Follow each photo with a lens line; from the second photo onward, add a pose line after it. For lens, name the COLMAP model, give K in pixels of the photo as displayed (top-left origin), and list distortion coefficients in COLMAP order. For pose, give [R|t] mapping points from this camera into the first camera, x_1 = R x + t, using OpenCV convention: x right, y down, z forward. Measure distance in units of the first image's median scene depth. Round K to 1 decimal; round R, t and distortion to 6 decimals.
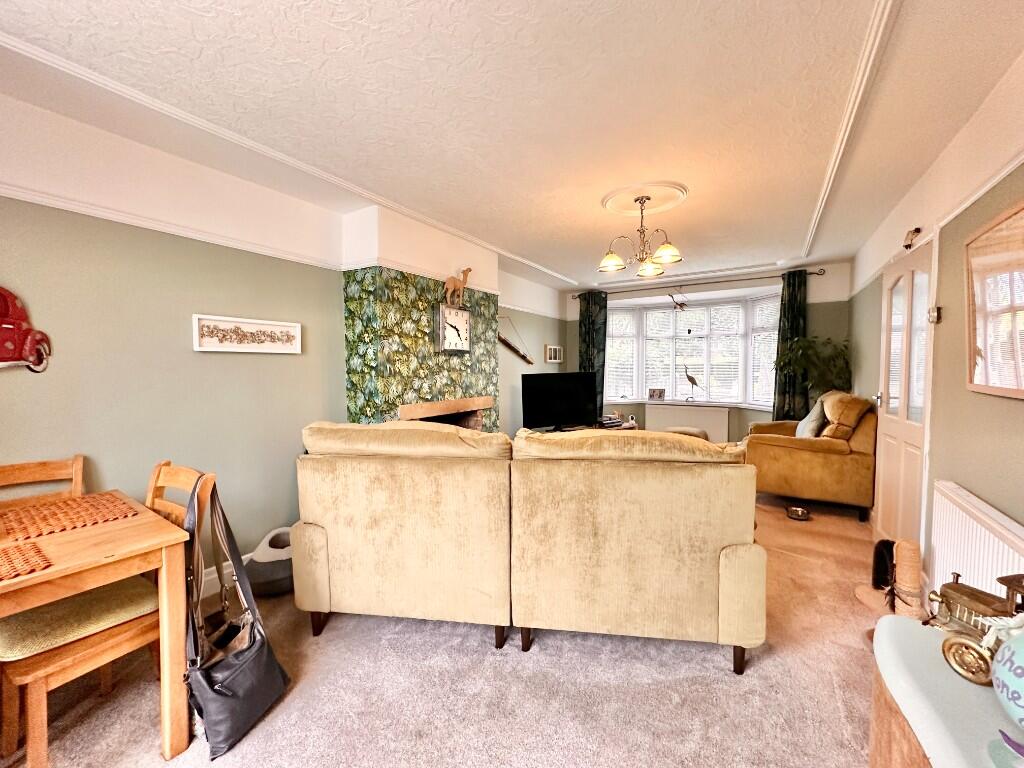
lens RADIAL K [[407.7, 0, 510.6], [0, 407.7, 383.9], [0, 0, 1]] dist [-0.003182, 0.000550]
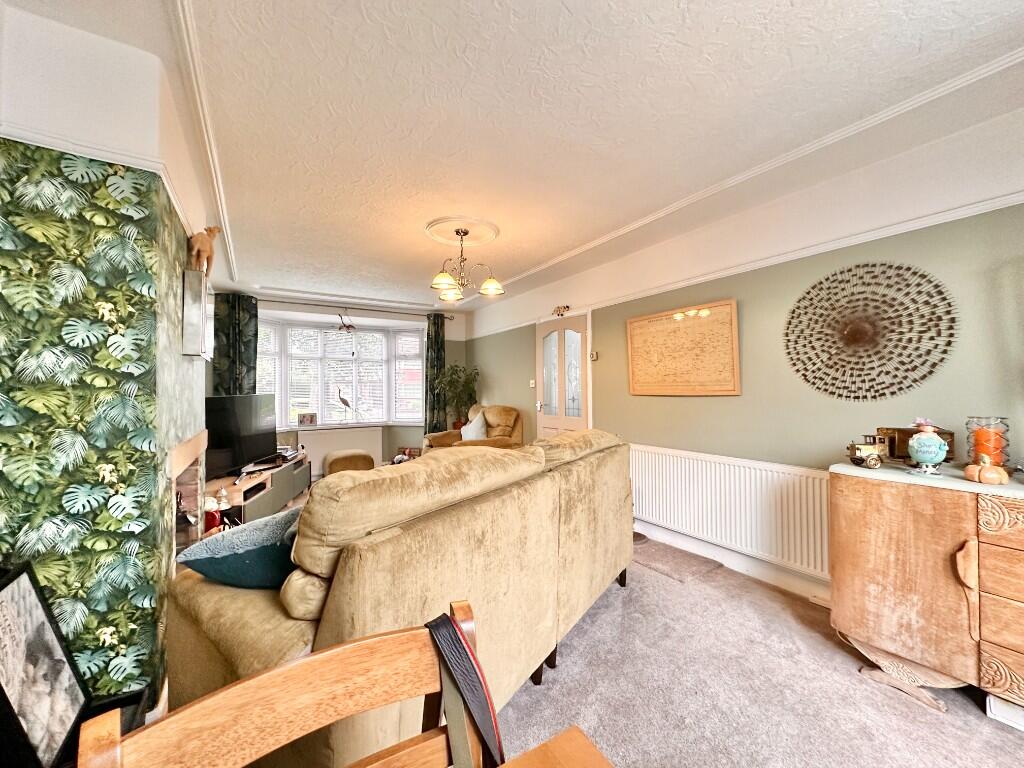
lens RADIAL K [[407.7, 0, 510.6], [0, 407.7, 383.9], [0, 0, 1]] dist [-0.003182, 0.000550]
pose [[0.438484, 0.014044, 0.898629, -0.404781], [0.048034, 0.998083, -0.039036, 0.005611], [-0.897455, 0.060281, 0.436968, 0.284356]]
